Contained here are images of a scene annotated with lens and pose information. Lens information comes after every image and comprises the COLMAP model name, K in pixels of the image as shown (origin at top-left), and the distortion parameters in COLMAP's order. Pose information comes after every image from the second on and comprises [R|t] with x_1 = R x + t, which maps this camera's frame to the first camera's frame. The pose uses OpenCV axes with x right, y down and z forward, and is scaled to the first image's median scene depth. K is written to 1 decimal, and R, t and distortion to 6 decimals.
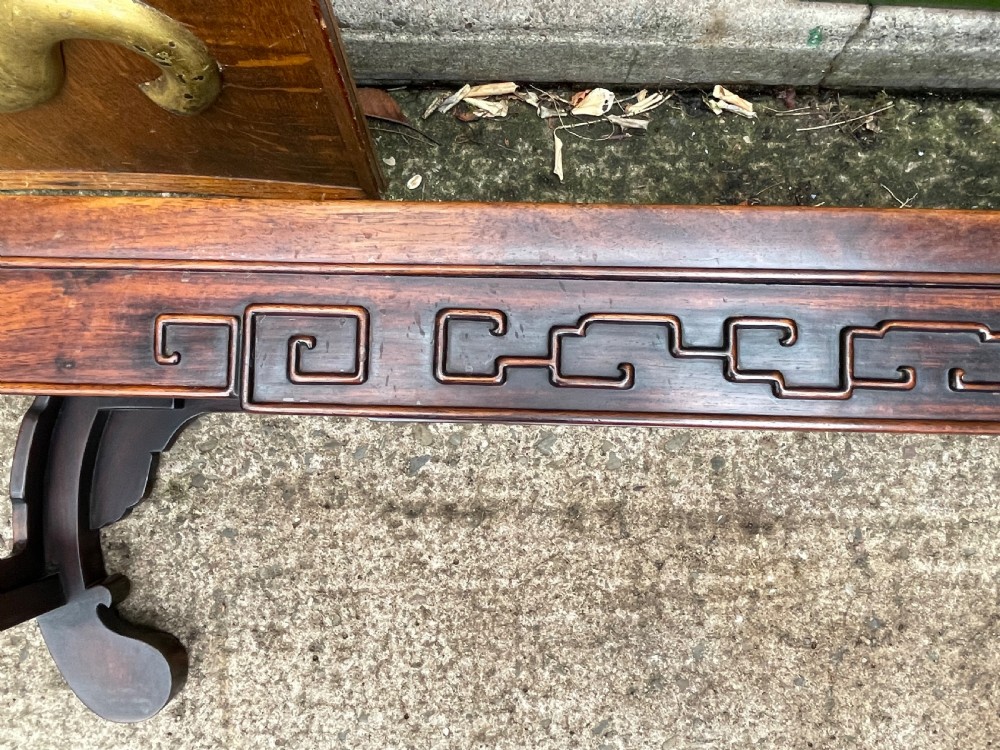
lens RADIAL K [[746.5, 0, 477.7], [0, 746.5, 379.5], [0, 0, 1]] dist [-0.000227, -0.004551]
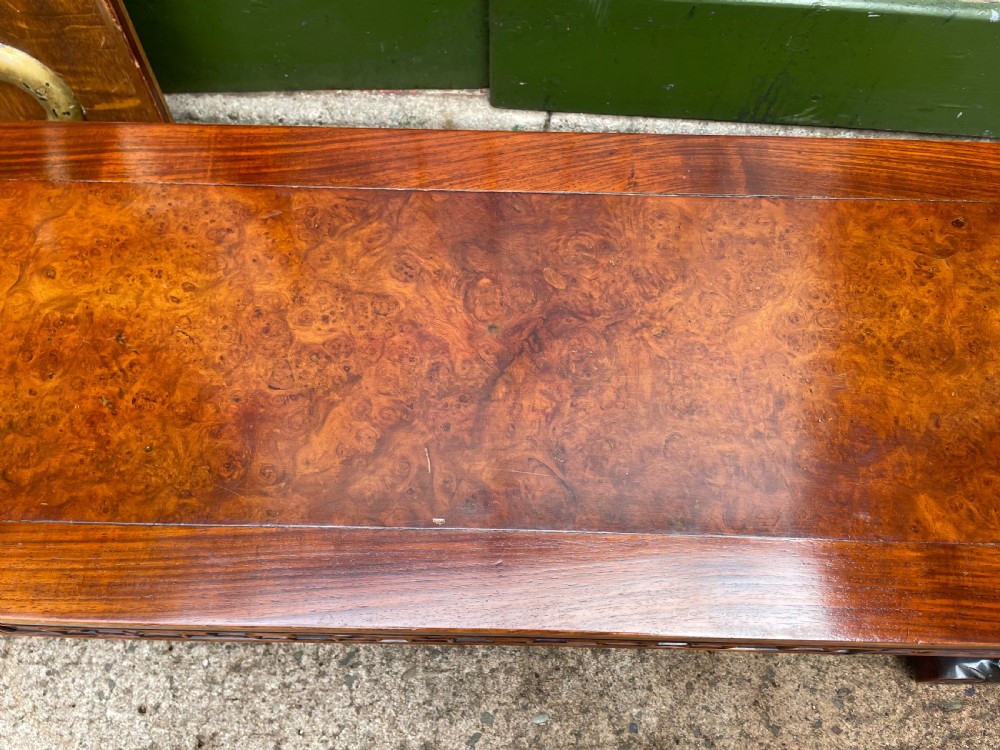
lens RADIAL K [[761.9, 0, 496.3], [0, 761.9, 370.7], [0, 0, 1]] dist [0.080276, -0.116304]
pose [[0.999722, 0.015527, 0.017721, 0.353567], [-0.008017, 0.931432, -0.363828, 0.477218], [-0.022155, 0.363585, 0.931298, -0.214473]]
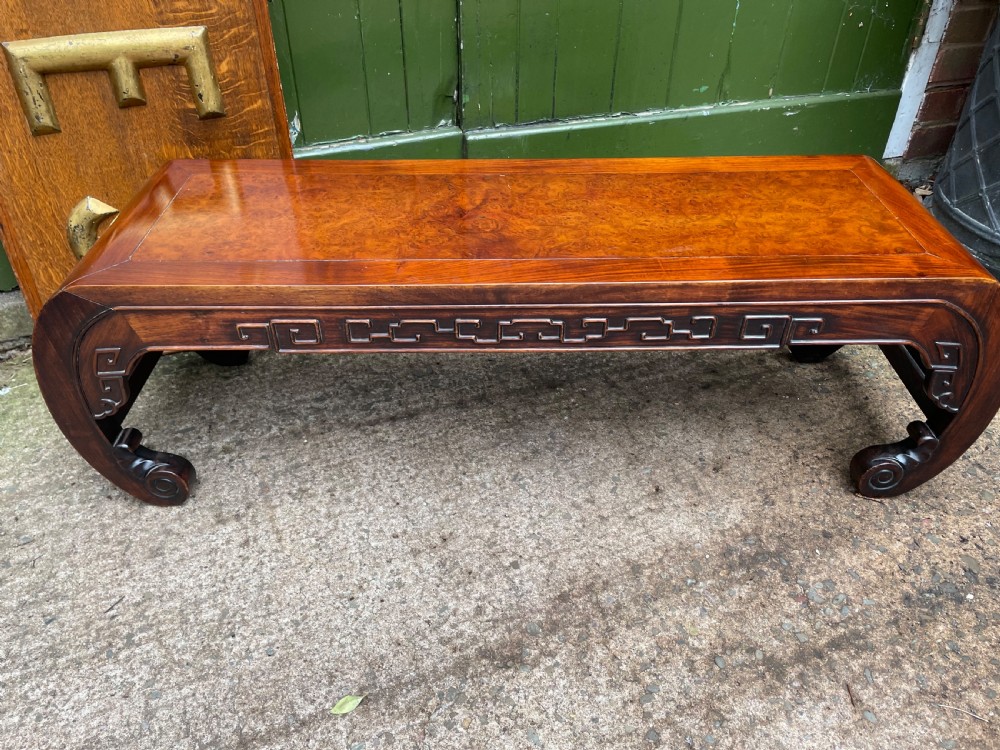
lens RADIAL K [[757.1, 0, 498.2], [0, 757.1, 367.5], [0, 0, 1]] dist [0.086376, -0.115418]
pose [[0.938431, -0.195402, 0.284895, -0.294306], [0.343264, 0.620374, -0.705199, 1.463913], [-0.038945, 0.759575, 0.649253, -0.262861]]
